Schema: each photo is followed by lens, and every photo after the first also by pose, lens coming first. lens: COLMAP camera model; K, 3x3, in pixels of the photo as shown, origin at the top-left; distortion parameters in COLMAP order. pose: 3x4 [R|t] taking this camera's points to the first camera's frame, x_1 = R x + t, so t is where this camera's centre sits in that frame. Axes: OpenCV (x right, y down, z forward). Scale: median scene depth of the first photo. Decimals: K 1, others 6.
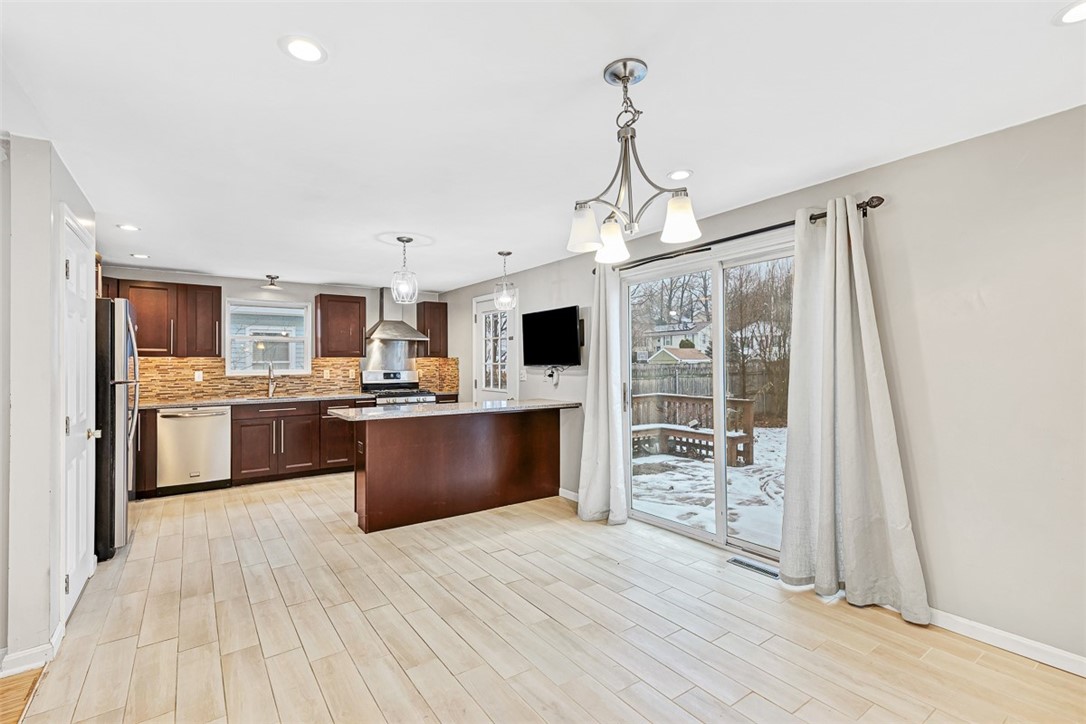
lens RADIAL K [[501.0, 0, 541.1], [0, 501.0, 363.3], [0, 0, 1]] dist [0.017820, -0.000074]
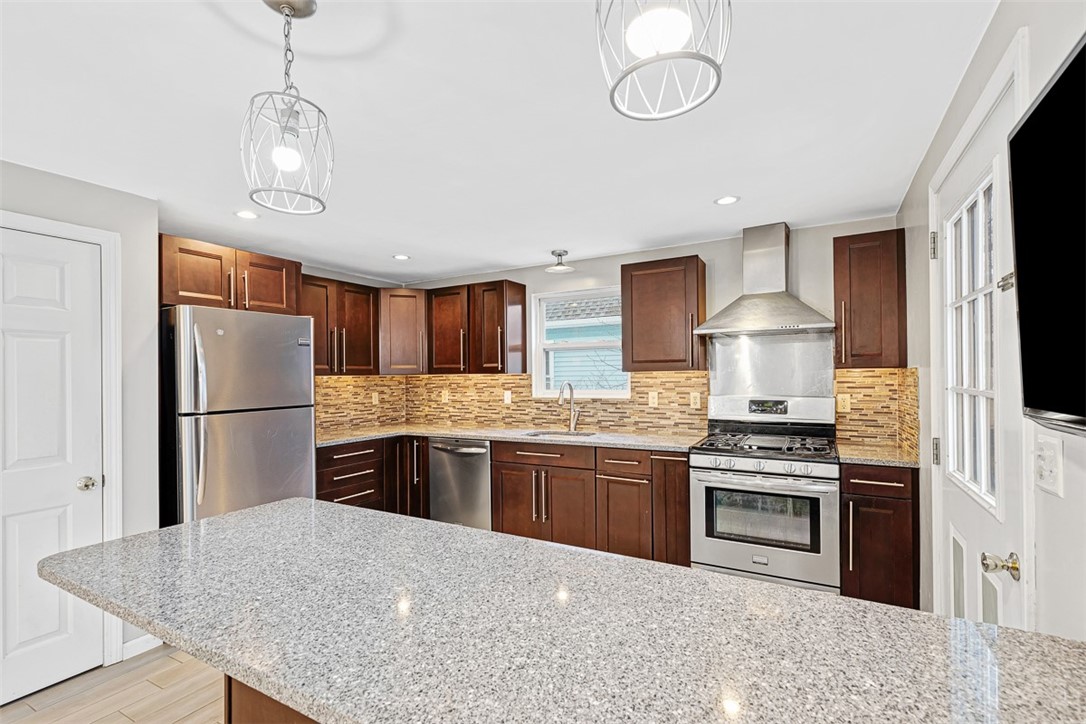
lens RADIAL K [[501.0, 0, 541.2], [0, 501.0, 368.8], [0, 0, 1]] dist [0.017820, -0.000074]
pose [[0.438088, -0.010784, -0.898868, 0.055368], [0.009305, 0.999929, -0.007461, -0.012109], [0.898884, -0.005096, 0.438157, 0.678416]]
